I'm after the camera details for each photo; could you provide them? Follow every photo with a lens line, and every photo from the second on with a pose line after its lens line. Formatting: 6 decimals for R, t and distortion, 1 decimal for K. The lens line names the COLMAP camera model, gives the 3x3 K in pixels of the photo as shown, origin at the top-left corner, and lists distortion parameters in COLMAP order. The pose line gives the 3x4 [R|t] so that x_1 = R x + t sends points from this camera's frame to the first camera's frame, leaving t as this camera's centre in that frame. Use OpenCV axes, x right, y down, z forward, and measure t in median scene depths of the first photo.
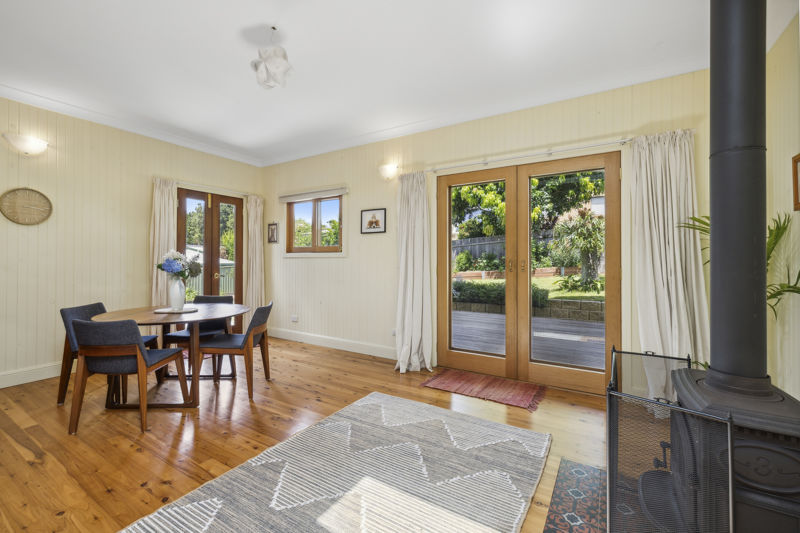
lens RADIAL K [[340.5, 0, 395.5], [0, 340.5, 262.5], [0, 0, 1]] dist [0.000319, 0.000291]
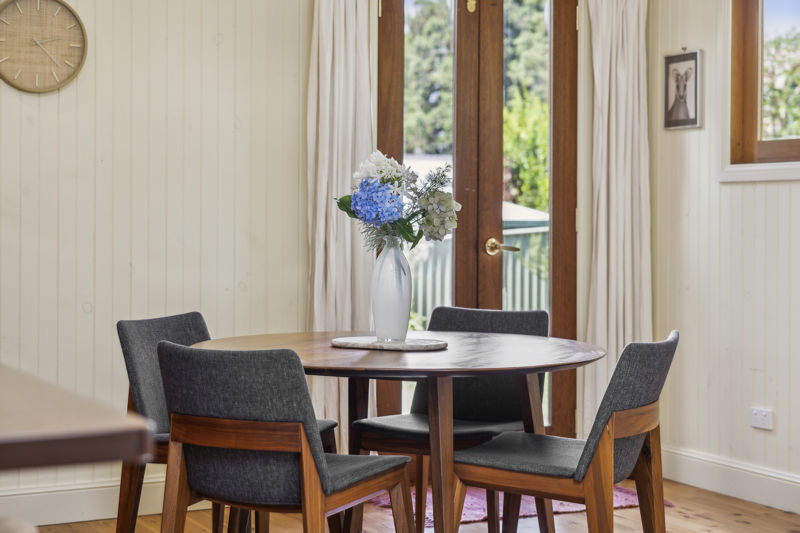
lens RADIAL K [[1511.9, 0, 400.0], [0, 1511.9, 266.5], [0, 0, 1]] dist [0.020441, -0.012452]
pose [[0.862410, 0.013705, -0.506025, 0.073682], [-0.000873, 0.999672, 0.025586, 0.031873], [0.506209, -0.021624, 0.862139, -0.196845]]
